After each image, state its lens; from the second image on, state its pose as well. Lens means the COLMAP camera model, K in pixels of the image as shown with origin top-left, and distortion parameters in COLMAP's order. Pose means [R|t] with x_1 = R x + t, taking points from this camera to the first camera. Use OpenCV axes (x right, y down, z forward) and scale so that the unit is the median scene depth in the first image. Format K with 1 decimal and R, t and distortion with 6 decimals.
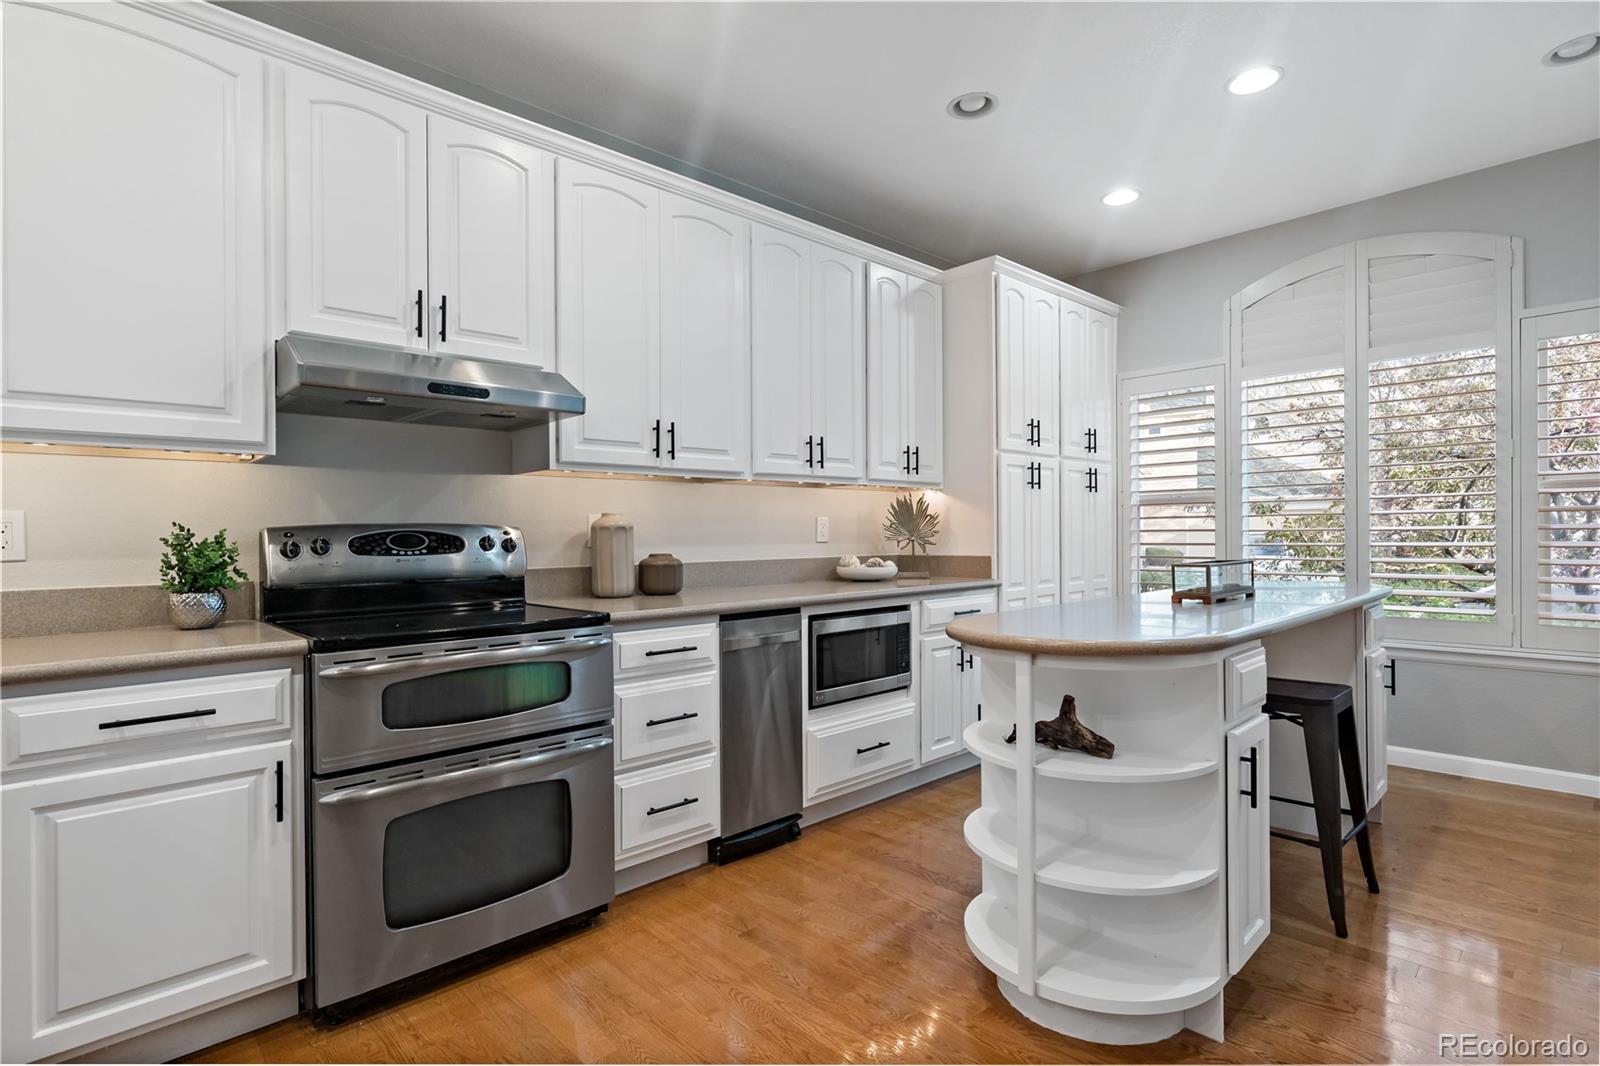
lens RADIAL K [[783.0, 0, 783.0], [0, 783.0, 531.7], [0, 0, 1]] dist [-0.005302, -0.000260]
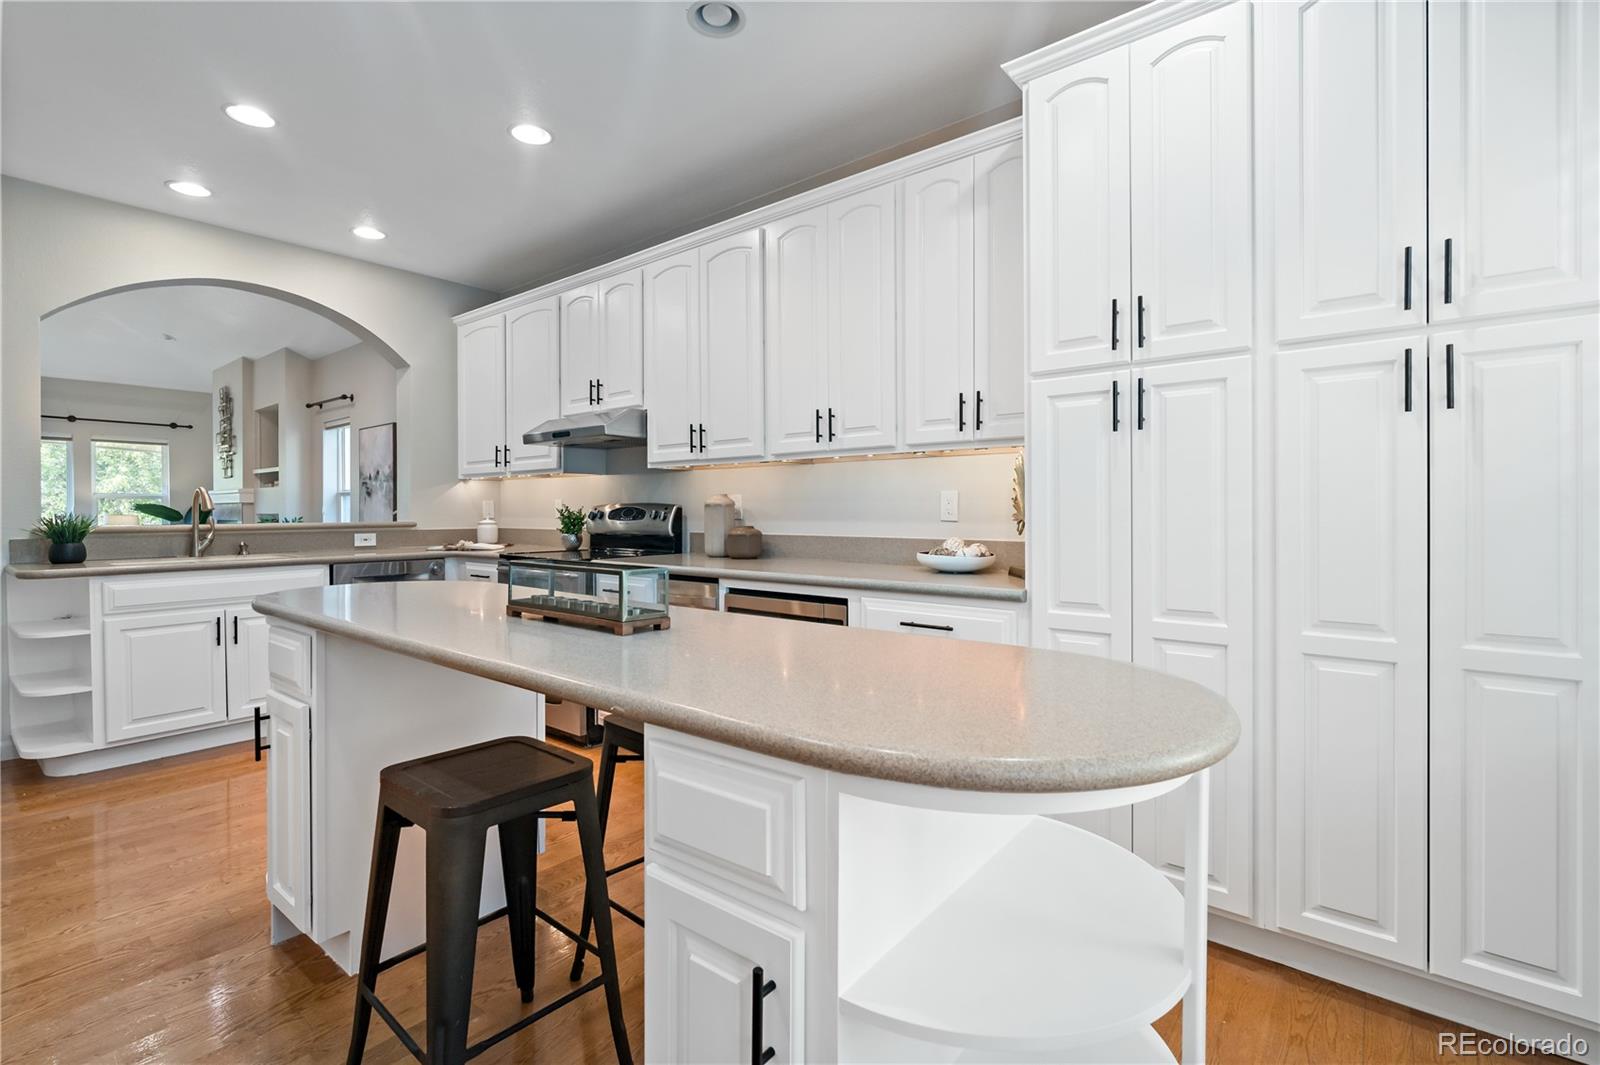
lens RADIAL K [[737.7, 0, 799.5], [0, 737.7, 516.1], [0, 0, 1]] dist [-0.002883, 0.000642]
pose [[0.133994, 0.018276, -0.990814, 0.932095], [0.002098, 0.999822, 0.018725, -0.008794], [0.990980, -0.004588, 0.133932, 0.855680]]
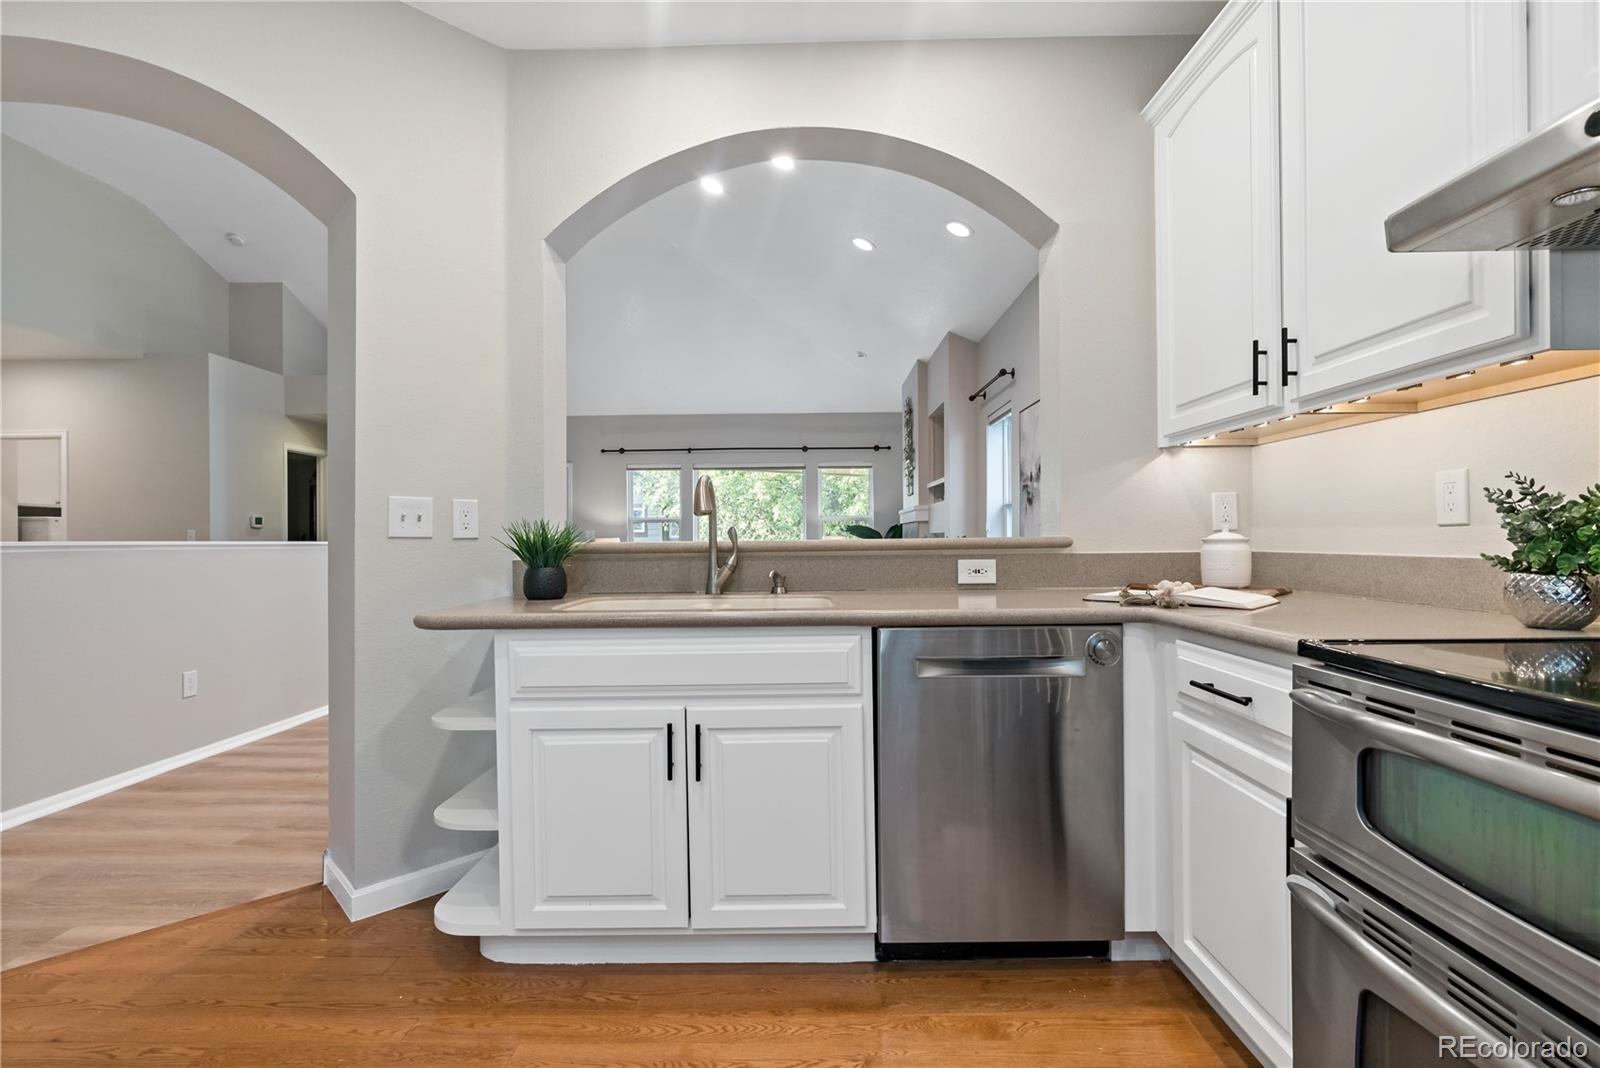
lens RADIAL K [[731.4, 0, 794.2], [0, 731.4, 539.5], [0, 0, 1]] dist [-0.005759, 0.001550]
pose [[-0.693487, 0.018024, -0.720243, 0.091991], [0.017912, 0.999809, 0.007774, 0.019658], [0.720246, -0.007509, -0.693678, 0.600979]]
